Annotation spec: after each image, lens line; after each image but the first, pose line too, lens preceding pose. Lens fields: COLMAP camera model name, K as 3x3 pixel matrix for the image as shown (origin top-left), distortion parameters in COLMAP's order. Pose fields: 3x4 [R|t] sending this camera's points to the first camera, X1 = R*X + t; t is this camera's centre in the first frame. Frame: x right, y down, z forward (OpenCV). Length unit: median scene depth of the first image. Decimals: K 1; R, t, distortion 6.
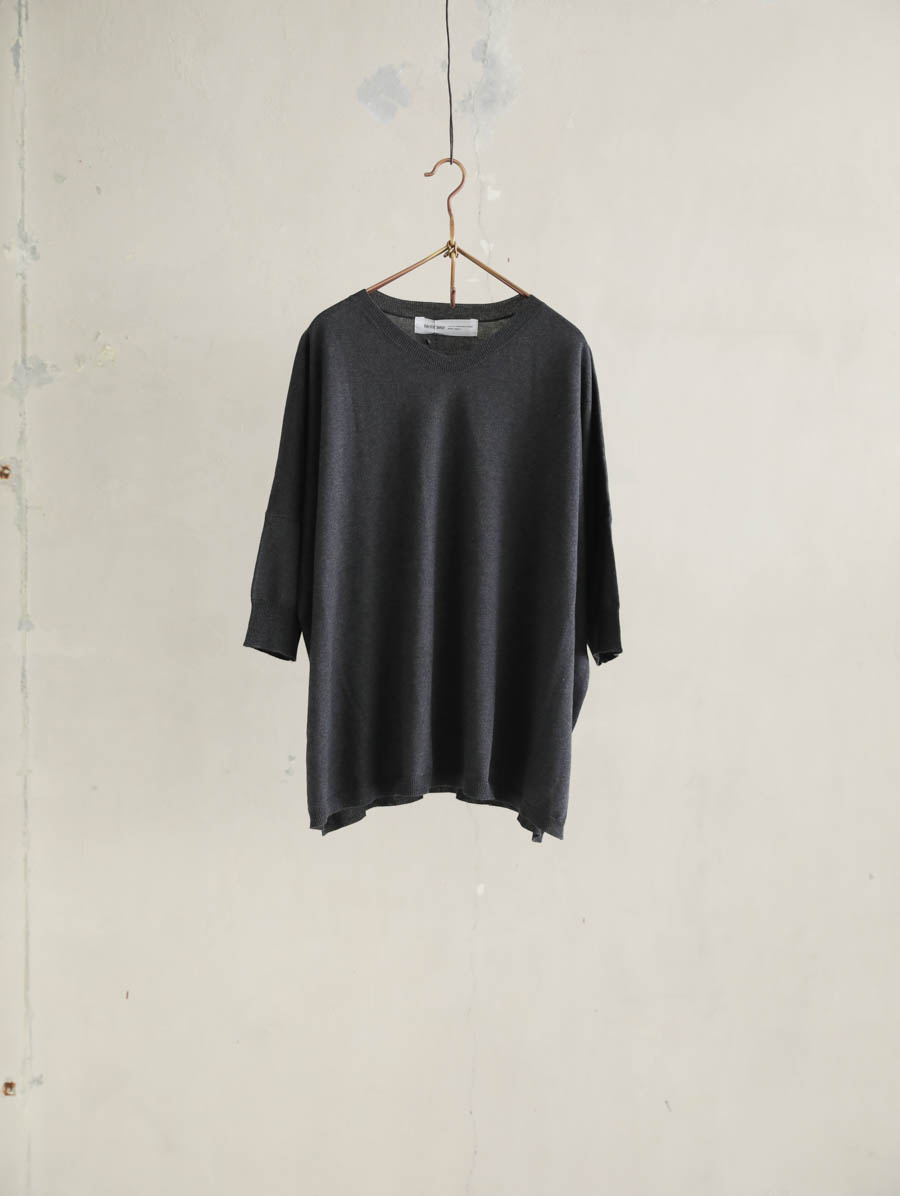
lens RADIAL K [[1685.3, 0, 469.9], [0, 1685.3, 601.6], [0, 0, 1]] dist [-0.024782, 0.003250]
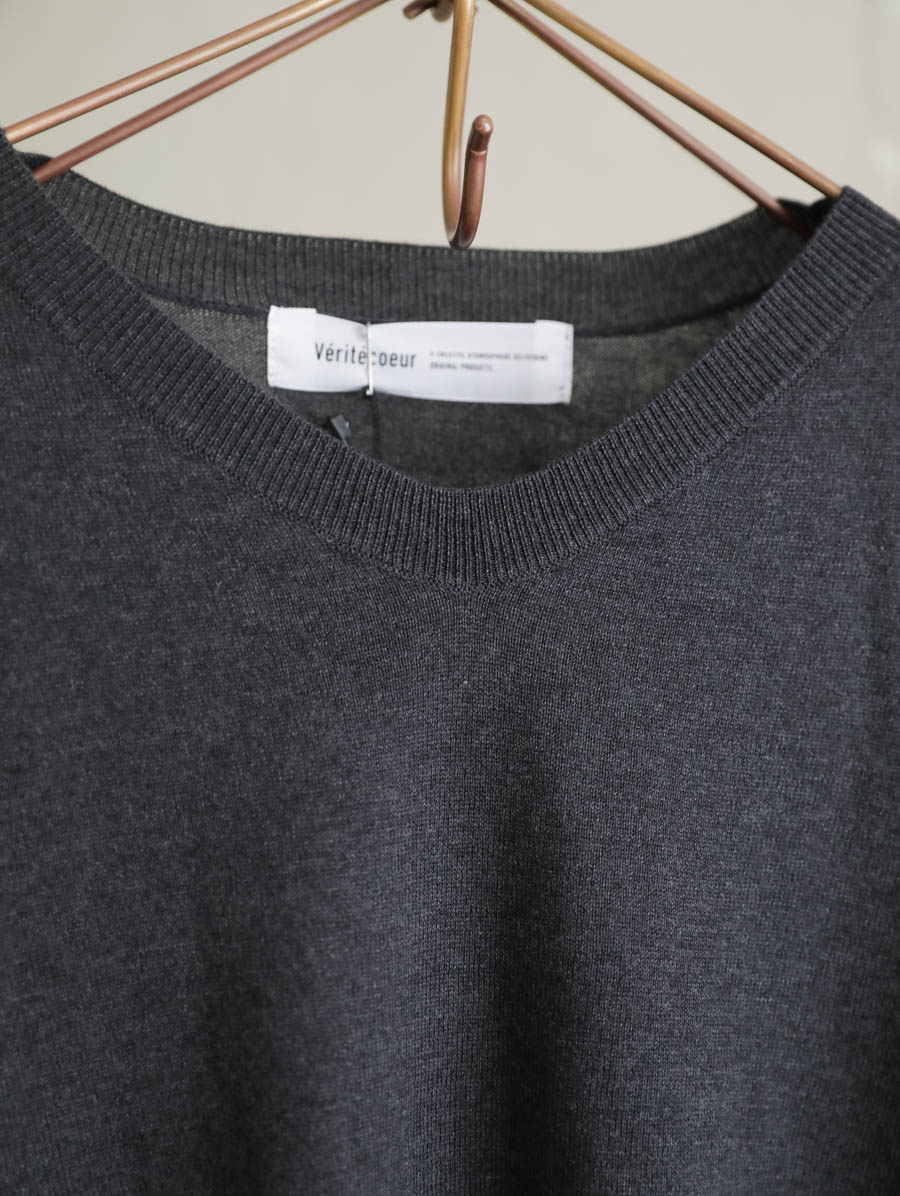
lens RADIAL K [[1684.5, 0, 450.0], [0, 1684.5, 598.0], [0, 0, 1]] dist [-0.018546, -0.019455]
pose [[0.995688, -0.017174, 0.091163, -0.023531], [0.029086, 0.990956, -0.130995, -0.083849], [-0.088089, 0.133081, 0.987183, 0.628011]]
